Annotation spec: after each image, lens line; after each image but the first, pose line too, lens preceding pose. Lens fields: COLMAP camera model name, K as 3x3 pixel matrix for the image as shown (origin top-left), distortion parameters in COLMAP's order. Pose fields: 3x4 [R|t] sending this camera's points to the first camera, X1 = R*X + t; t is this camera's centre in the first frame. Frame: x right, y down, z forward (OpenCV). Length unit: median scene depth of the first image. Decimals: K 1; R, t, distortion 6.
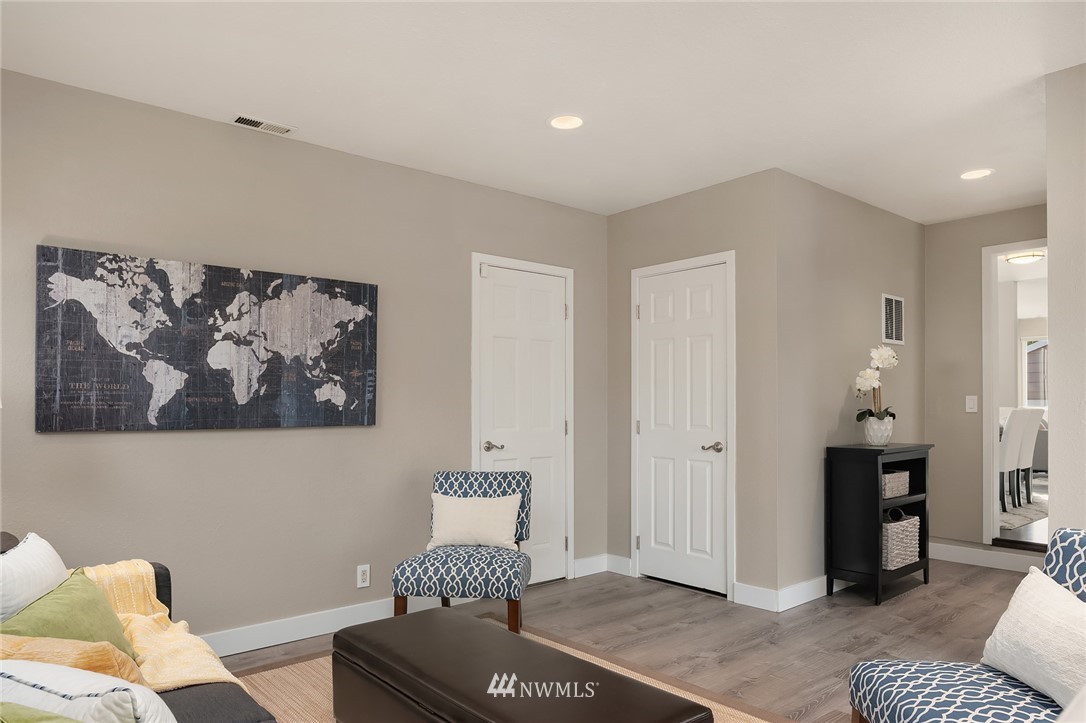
lens RADIAL K [[717.3, 0, 543.0], [0, 717.3, 361.5], [0, 0, 1]] dist [-0.000749, 0.000305]
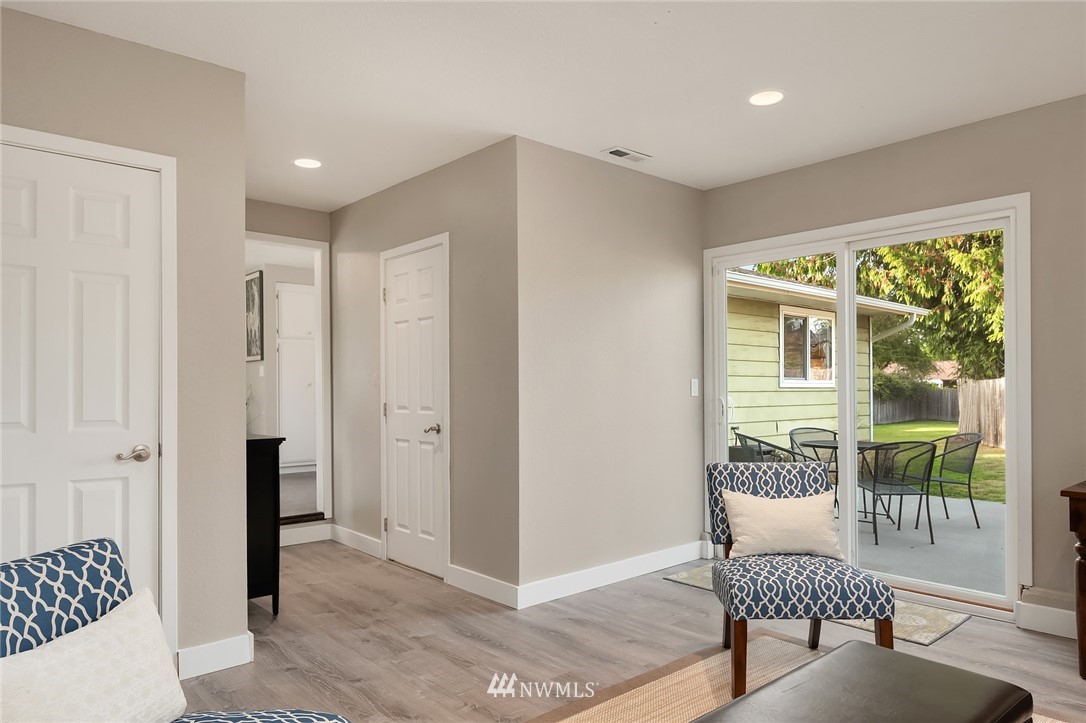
lens RADIAL K [[717.3, 0, 543.0], [0, 717.3, 361.5], [0, 0, 1]] dist [-0.000749, 0.000305]
pose [[0.000252, 0.039572, 0.999217, -0.483714], [-0.049727, 0.997981, -0.039510, 0.054532], [-0.998763, -0.049678, 0.002219, 0.782050]]
